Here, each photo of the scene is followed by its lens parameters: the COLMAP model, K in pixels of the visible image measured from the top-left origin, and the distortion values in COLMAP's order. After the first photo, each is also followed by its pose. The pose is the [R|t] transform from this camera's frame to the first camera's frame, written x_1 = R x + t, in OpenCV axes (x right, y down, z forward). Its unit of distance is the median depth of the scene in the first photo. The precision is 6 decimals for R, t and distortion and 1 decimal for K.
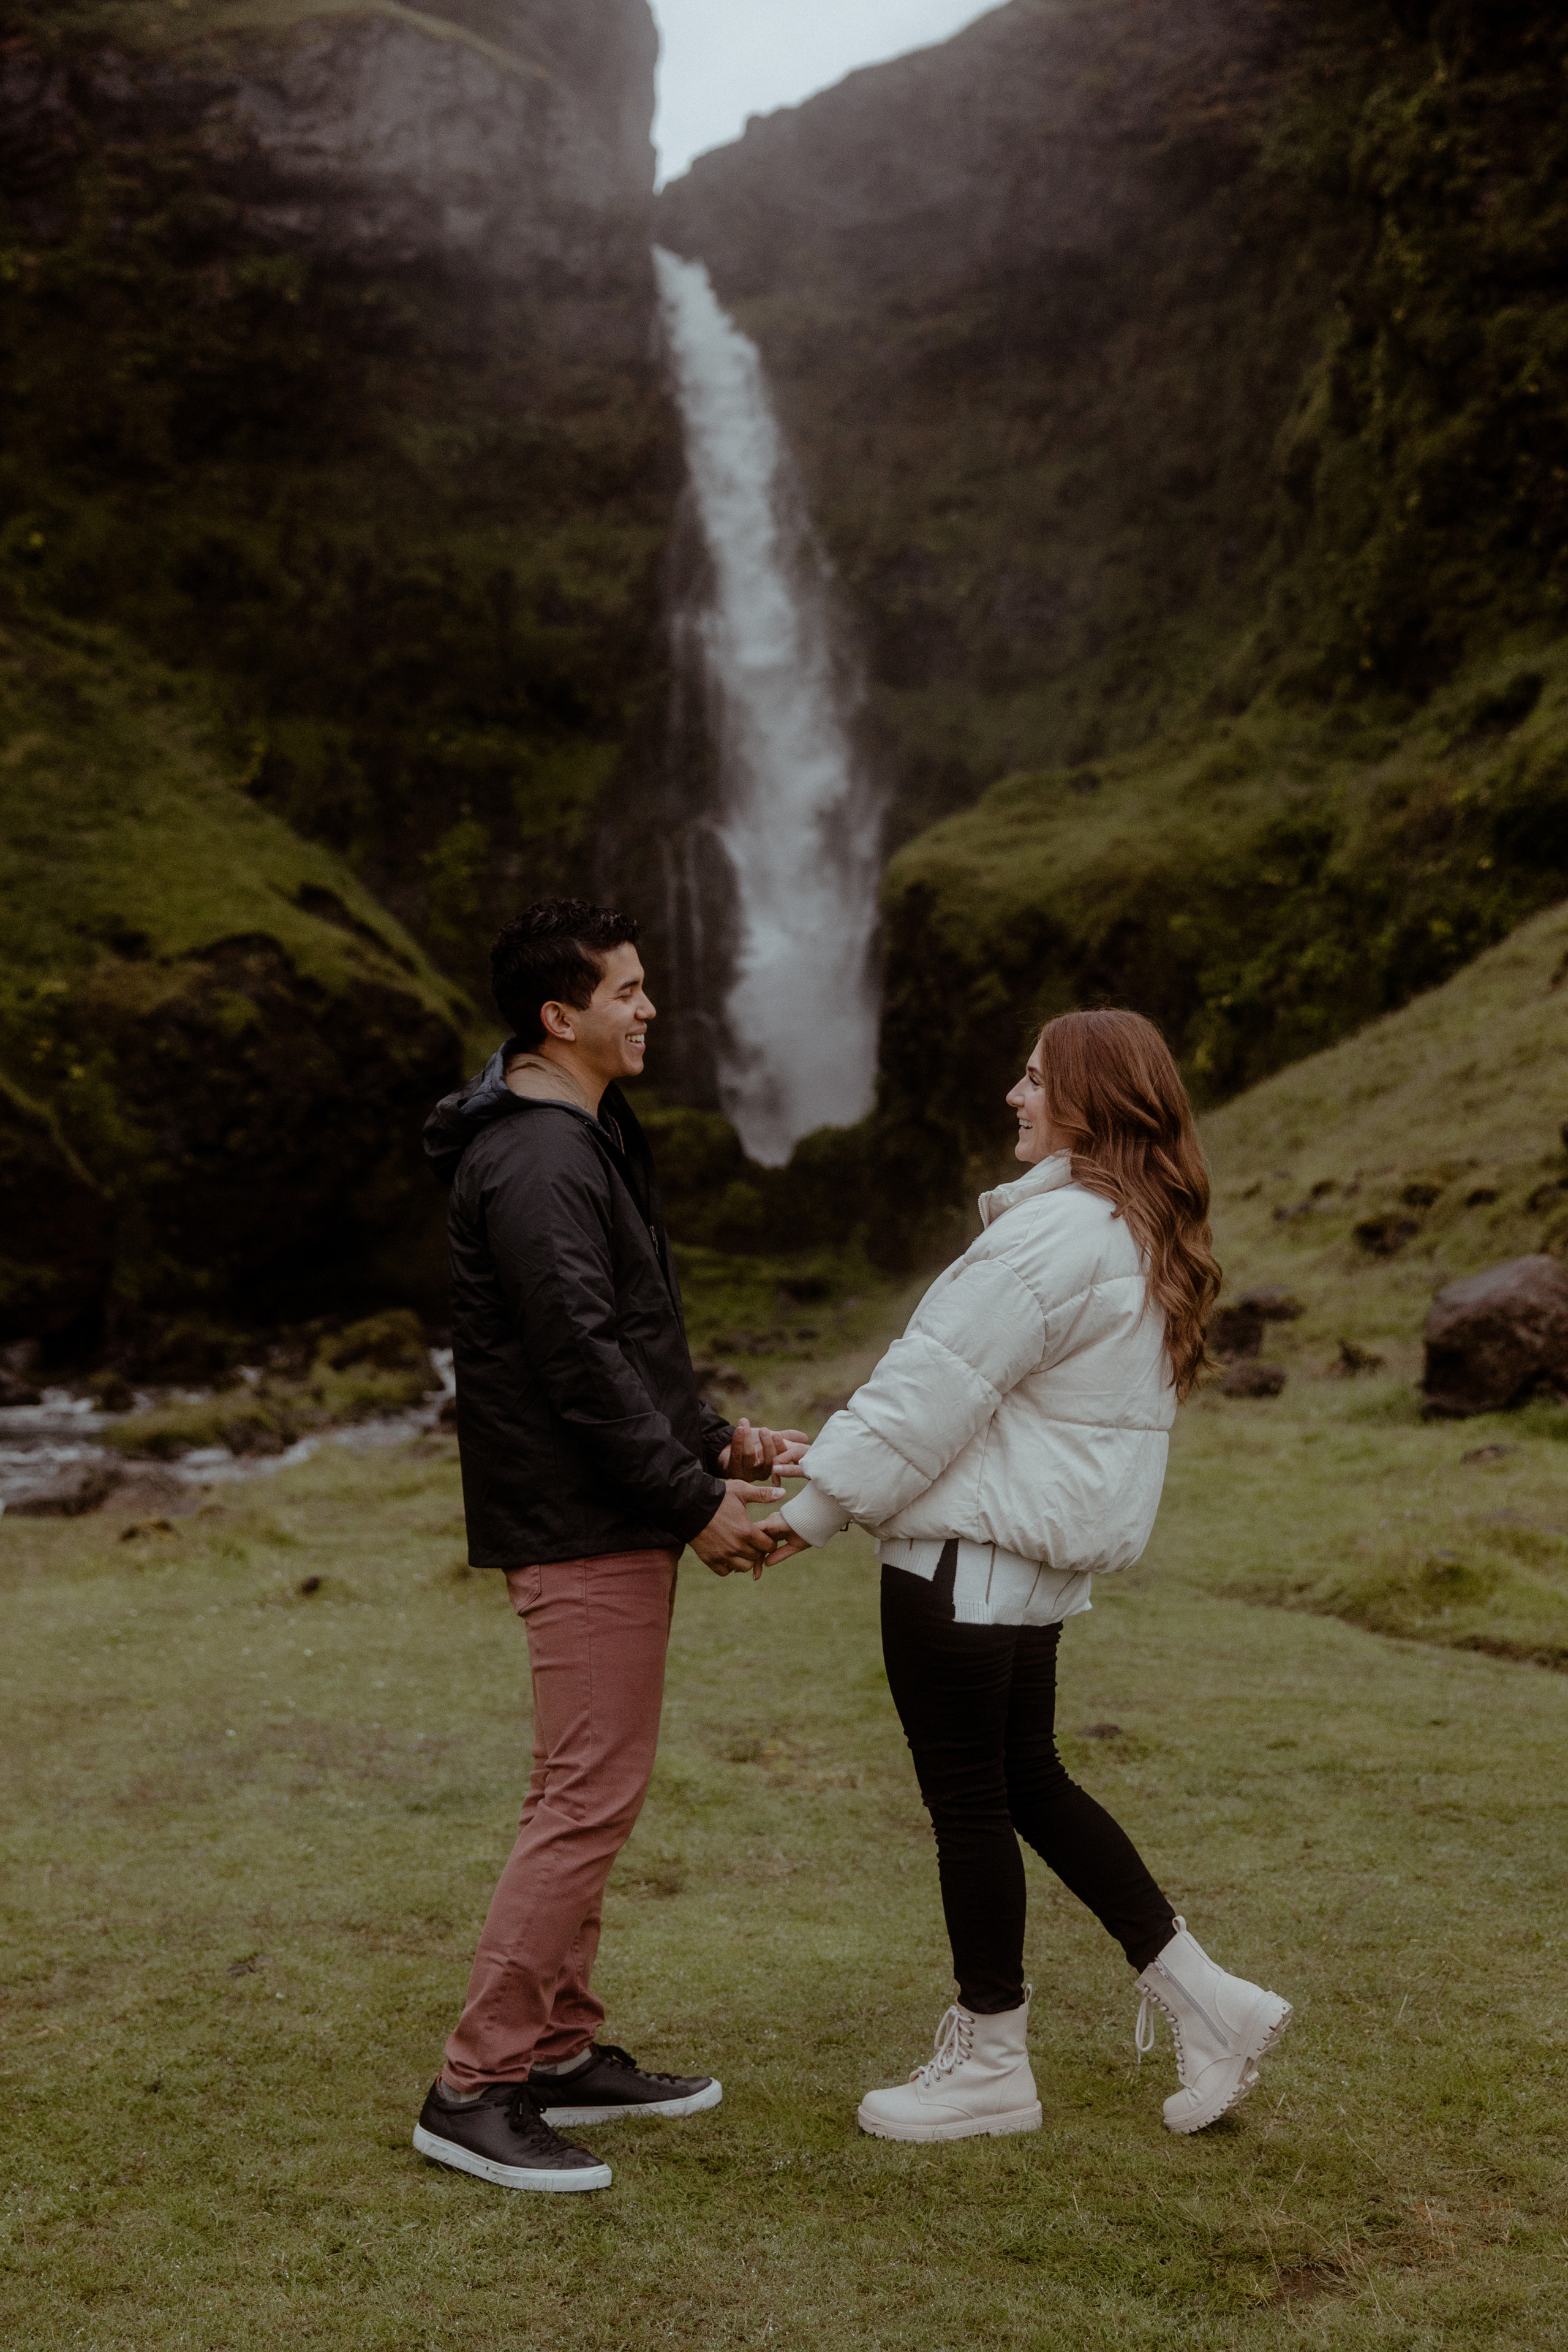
lens RADIAL K [[3141.1, 0, 777.1], [0, 3141.1, 1239.8], [0, 0, 1]] dist [0.011893, 0.003835]
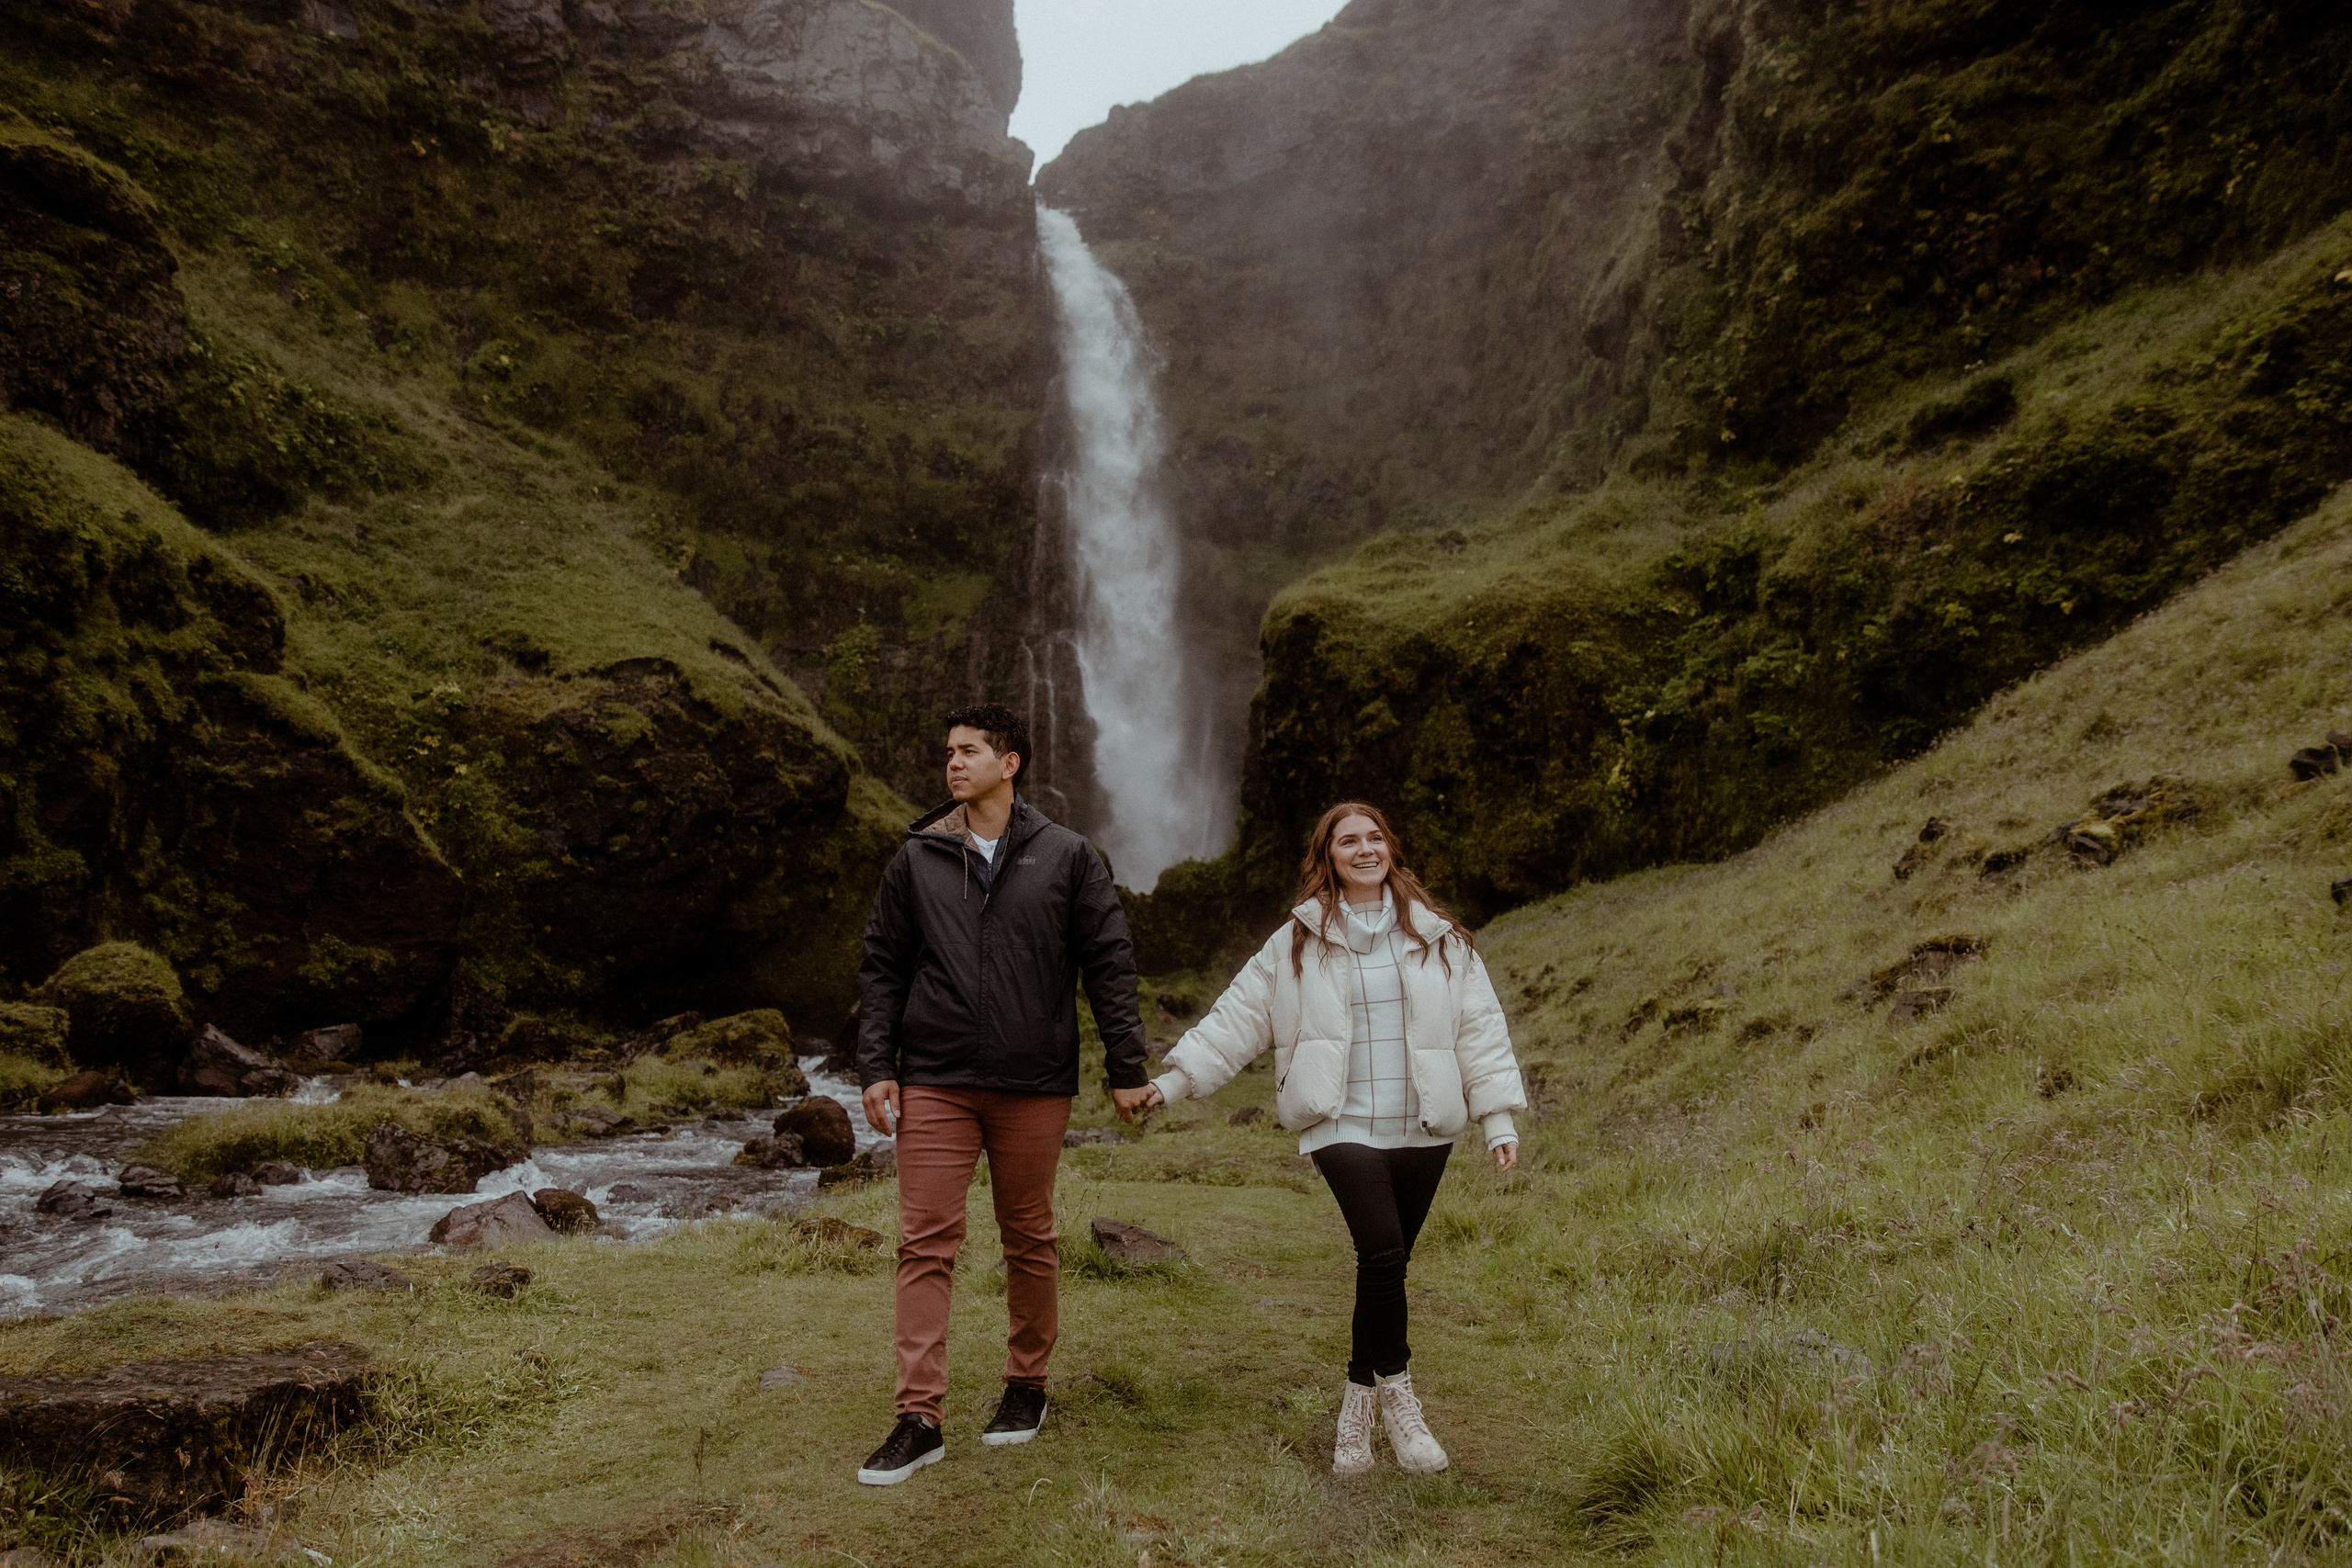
lens RADIAL K [[1769.3, 0, 1174.7], [0, 1769.3, 858.9], [0, 0, 1]] dist [0.016579, -0.007507]
pose [[0.995847, 0.043237, 0.080120, -0.038426], [-0.035295, 0.994558, -0.098022, 0.023048], [-0.083922, 0.094787, 0.991954, 0.414653]]
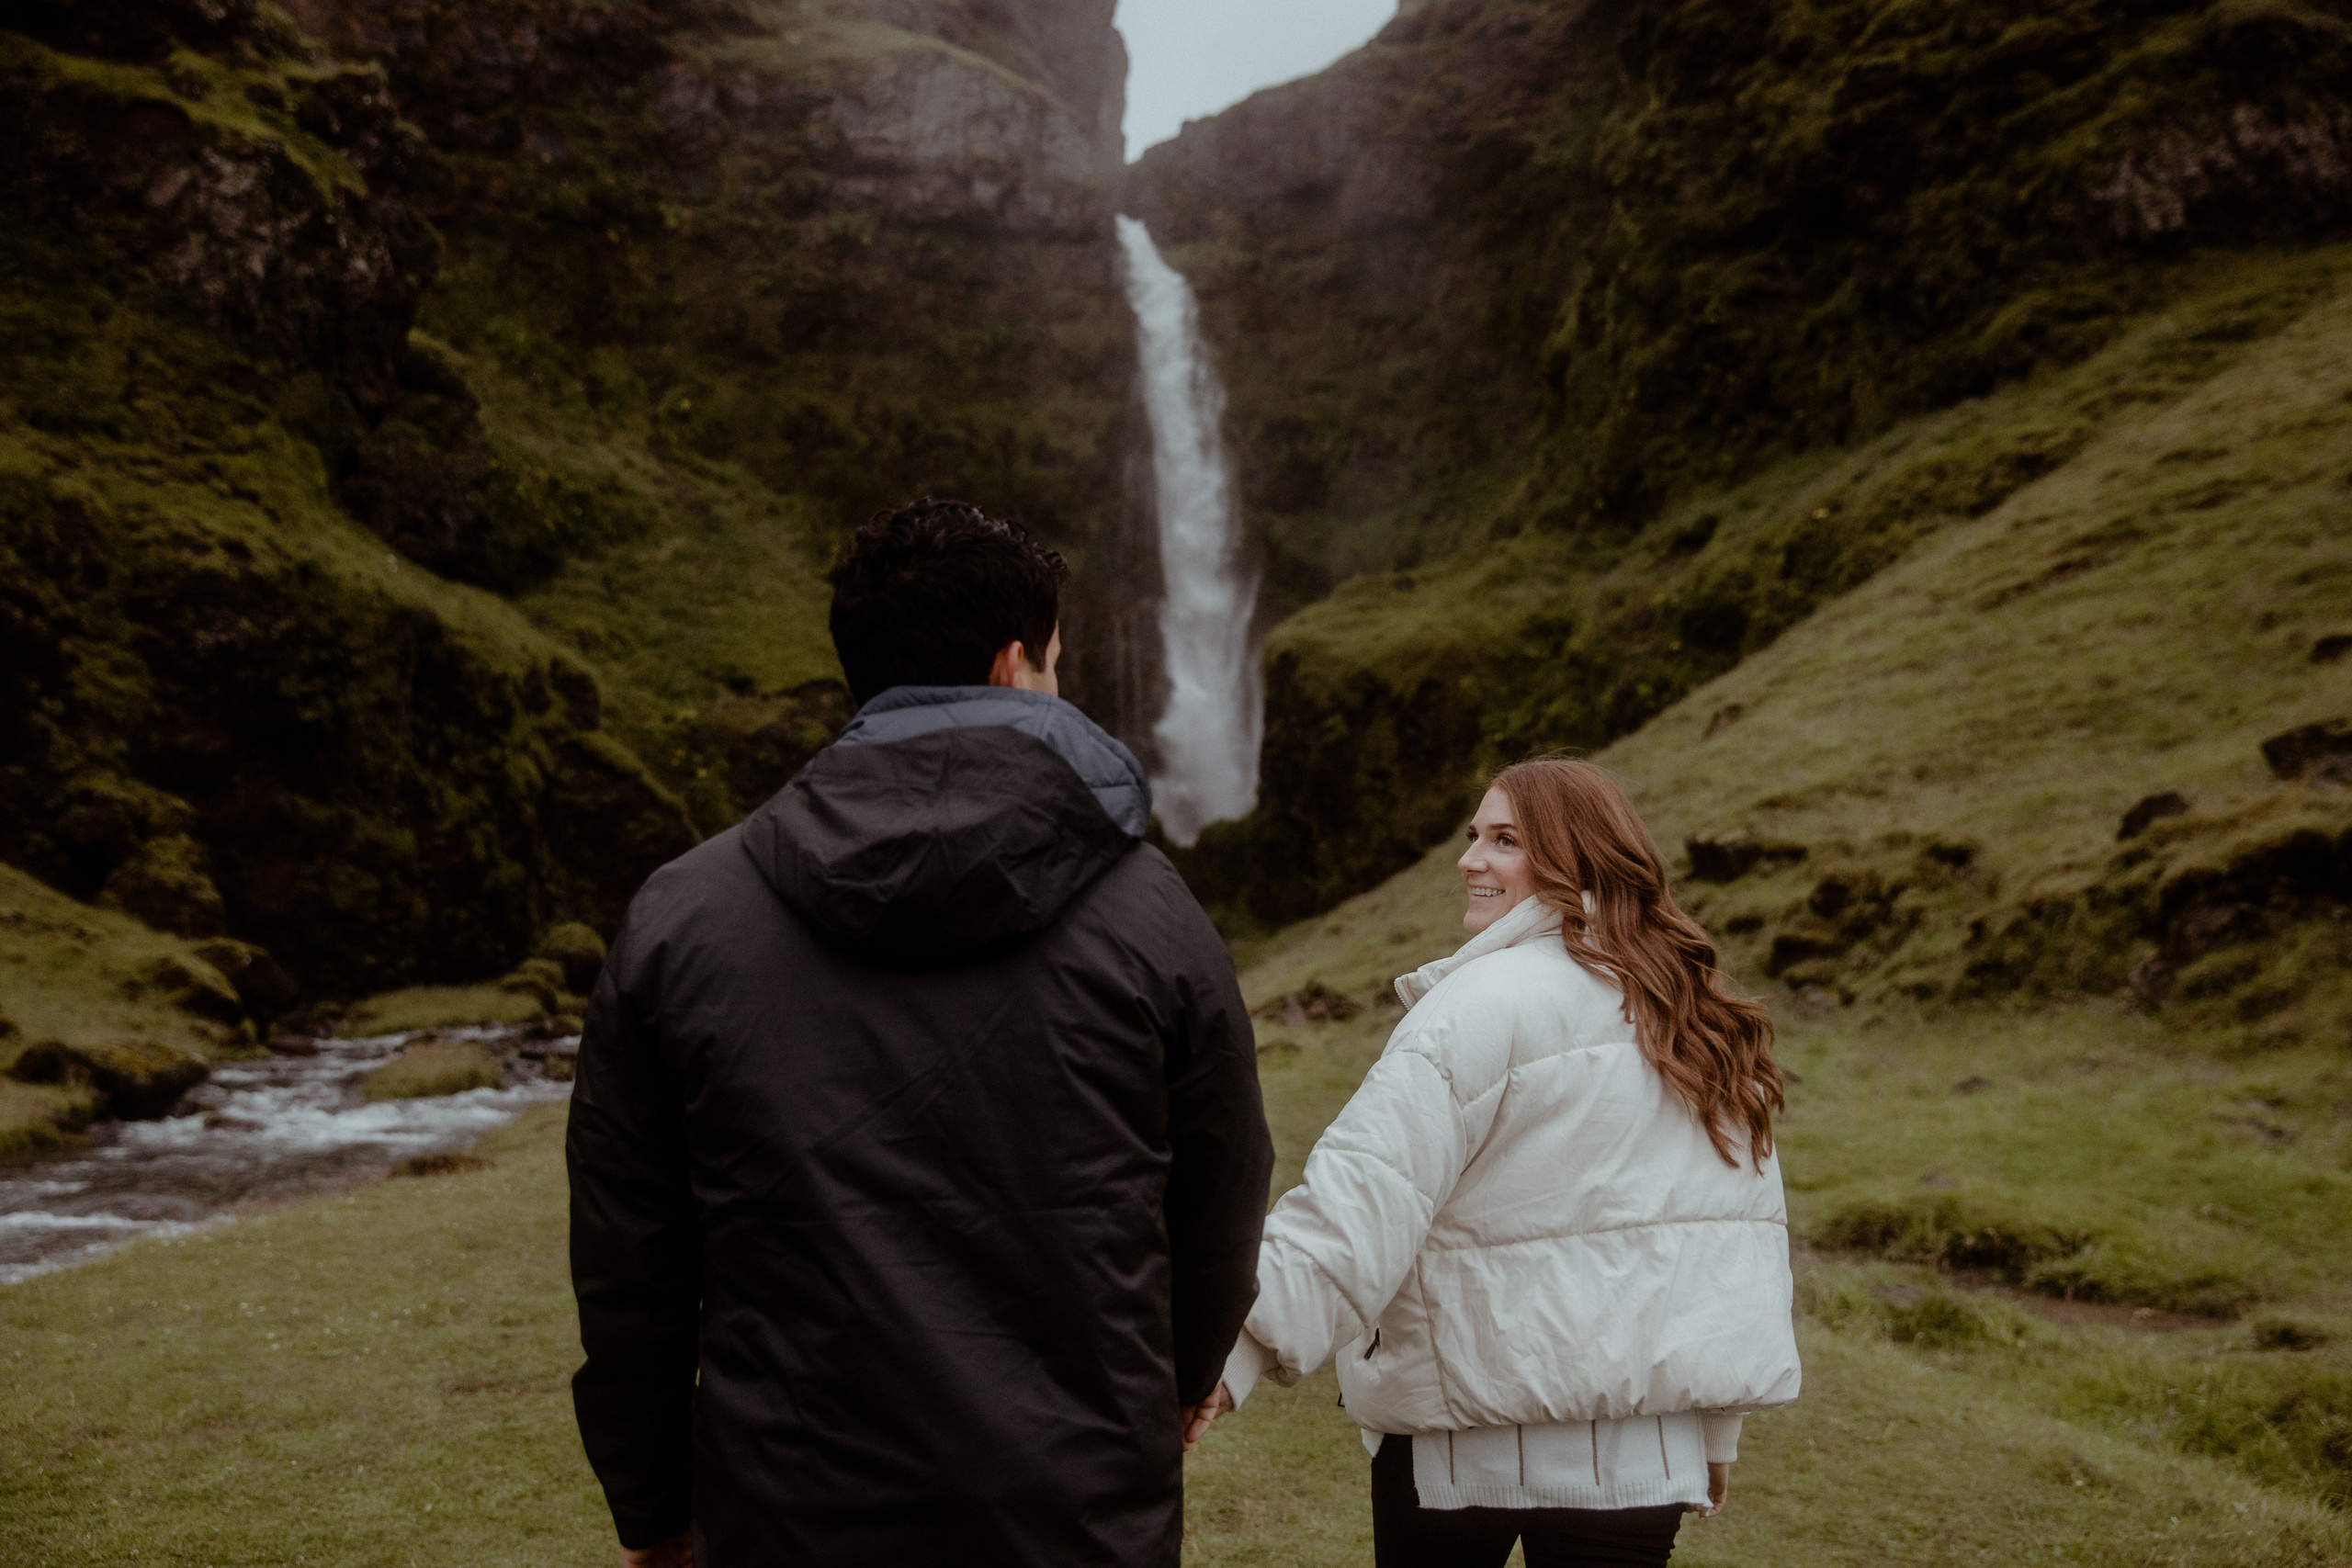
lens RADIAL K [[2226.0, 0, 1176.0], [0, 2226.0, 784.0], [0, 0, 1]] dist [0.018909, 0.010797]
pose [[0.999787, 0.015548, -0.013583, 0.008452], [-0.016185, 0.998709, -0.048151, -0.002782], [0.012816, 0.048361, 0.998748, -0.017168]]
